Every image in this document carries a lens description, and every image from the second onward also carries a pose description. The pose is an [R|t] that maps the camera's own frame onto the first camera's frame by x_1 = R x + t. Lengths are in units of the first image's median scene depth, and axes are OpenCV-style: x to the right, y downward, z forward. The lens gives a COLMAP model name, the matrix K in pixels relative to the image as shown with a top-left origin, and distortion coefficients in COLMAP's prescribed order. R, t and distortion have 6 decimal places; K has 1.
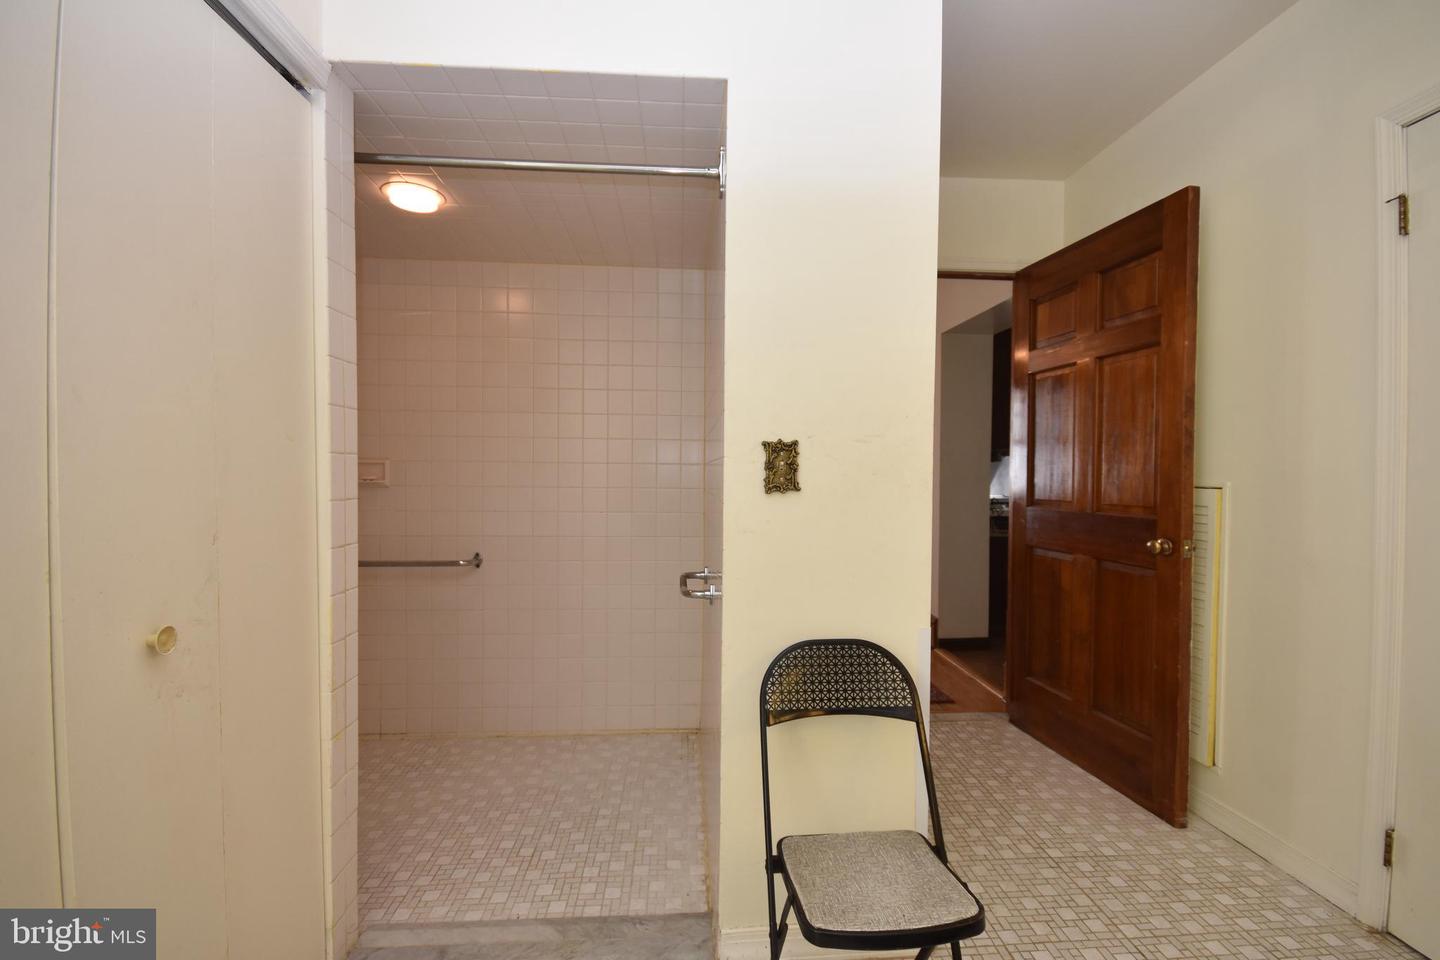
lens RADIAL K [[635.6, 0, 743.3], [0, 635.6, 481.3], [0, 0, 1]] dist [-0.000369, -0.000321]
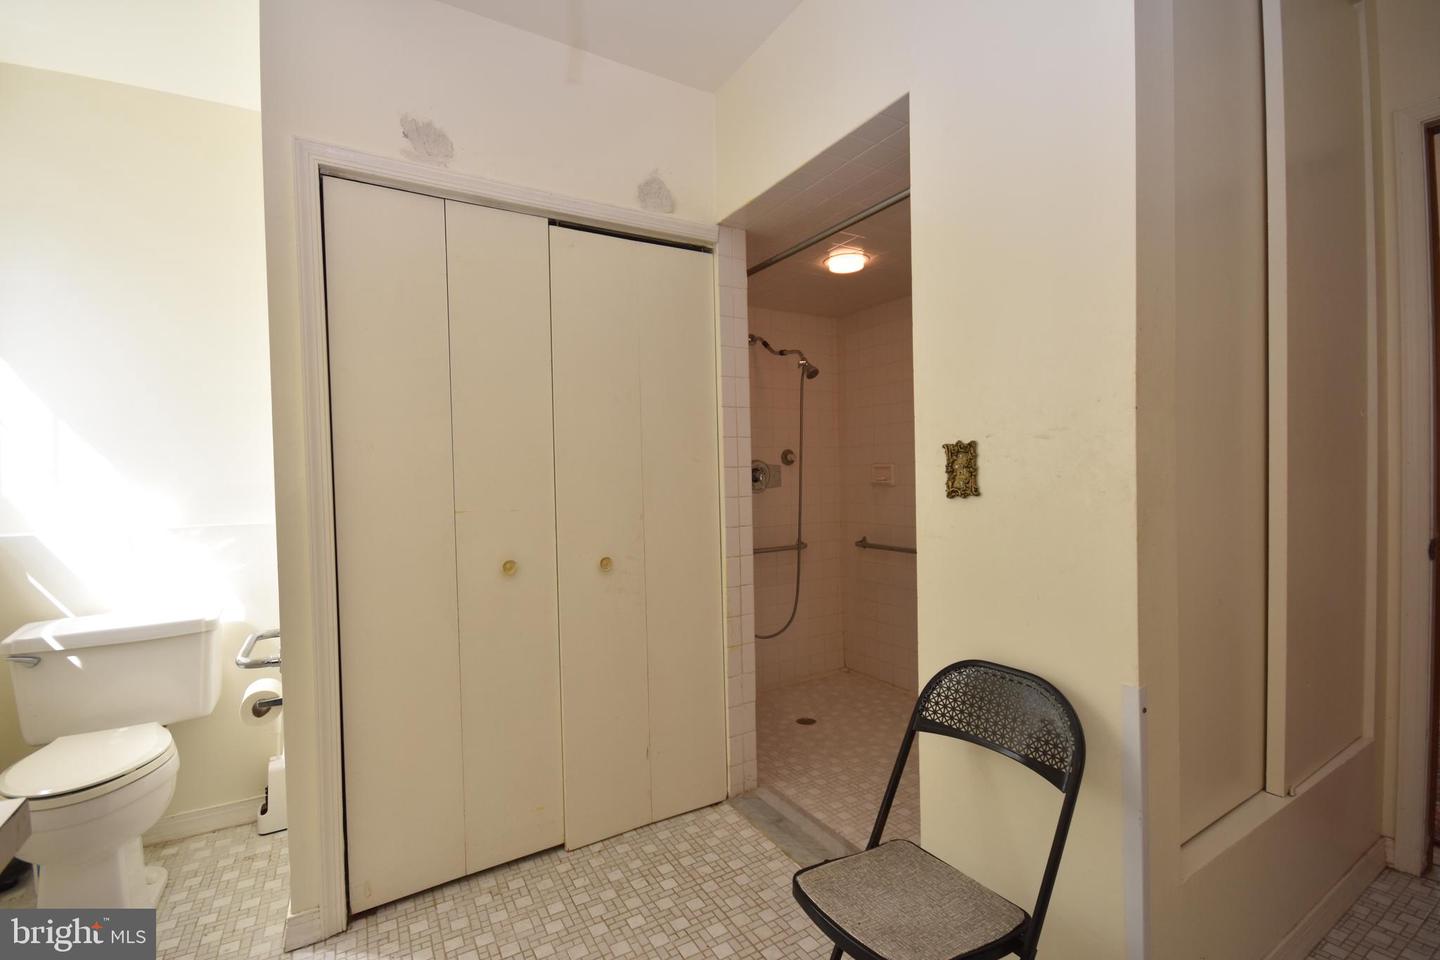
lens RADIAL K [[628.3, 0, 717.9], [0, 628.3, 487.0], [0, 0, 1]] dist [-0.002421, -0.001104]
pose [[0.457576, 0.002769, -0.889166, 0.718468], [0.007720, 0.999945, 0.007086, -0.006869], [0.889137, -0.010107, 0.457529, 0.256428]]
